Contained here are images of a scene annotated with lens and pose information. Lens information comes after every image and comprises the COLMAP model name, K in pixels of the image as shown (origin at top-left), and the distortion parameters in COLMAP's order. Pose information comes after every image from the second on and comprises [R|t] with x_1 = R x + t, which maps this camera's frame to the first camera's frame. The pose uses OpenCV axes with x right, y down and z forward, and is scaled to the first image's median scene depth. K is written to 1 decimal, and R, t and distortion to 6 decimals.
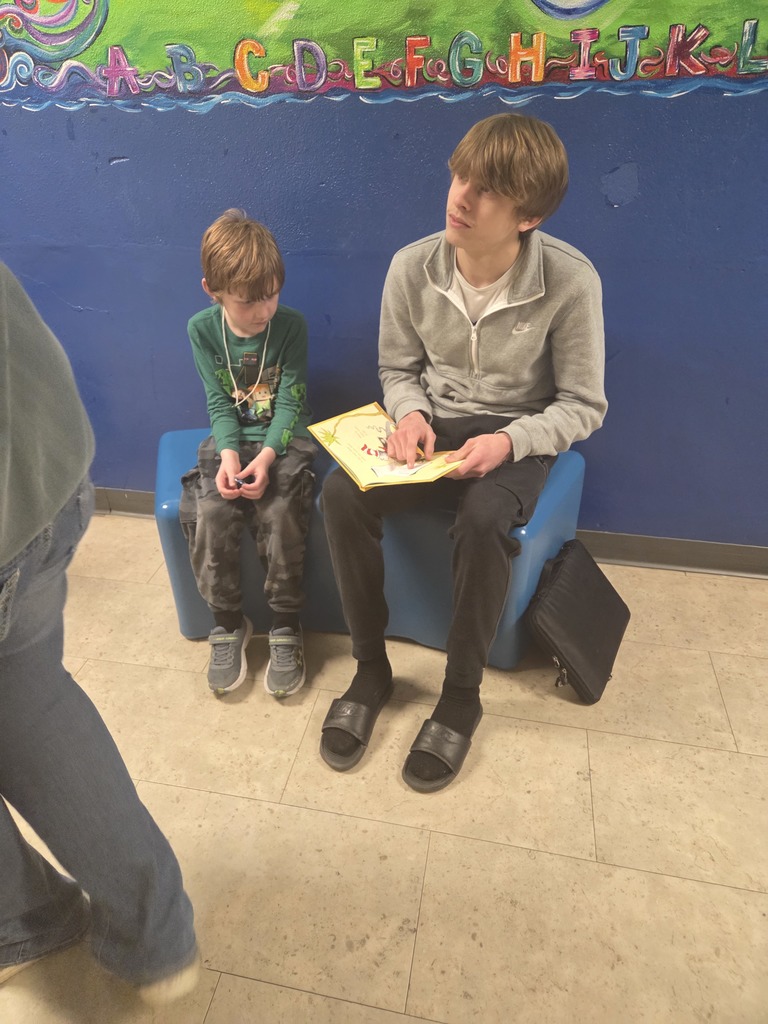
lens RADIAL K [[680.1, 0, 387.4], [0, 680.1, 510.9], [0, 0, 1]] dist [0.037578, -0.037648]
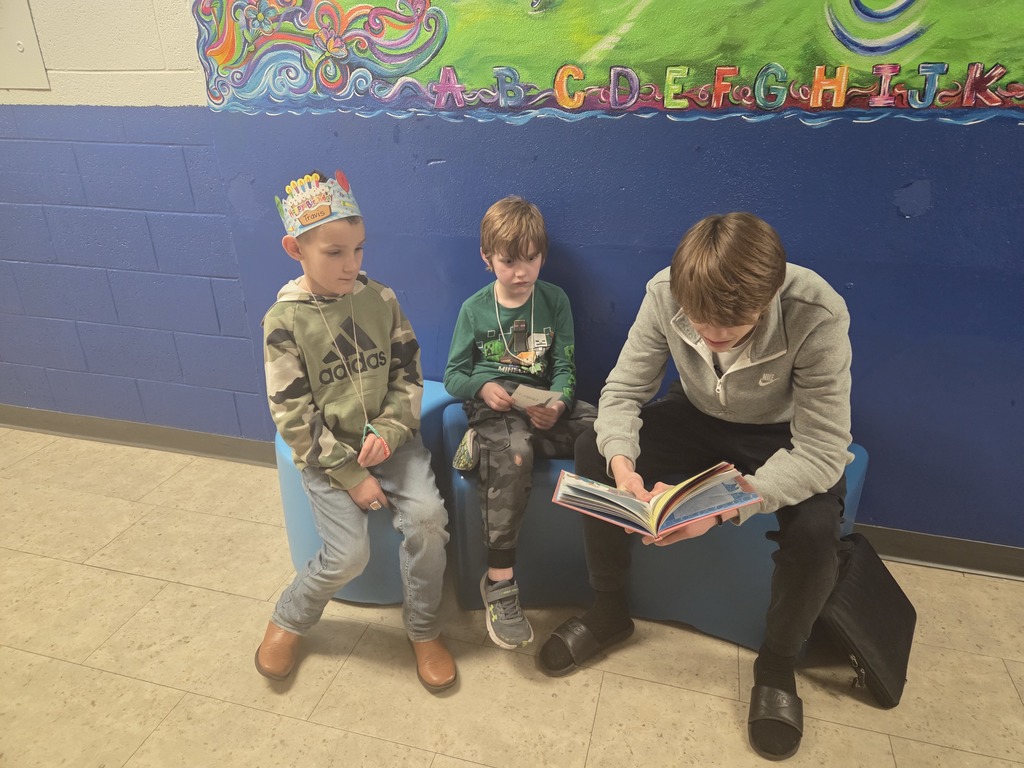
lens RADIAL K [[680.1, 0, 514.6], [0, 680.1, 394.8], [0, 0, 1]] dist [0.037578, -0.037648]
pose [[0.997294, 0.049455, -0.054389, -0.204742], [-0.055951, 0.990546, -0.125249, -0.005286], [0.047681, 0.127953, 0.990633, -0.047288]]
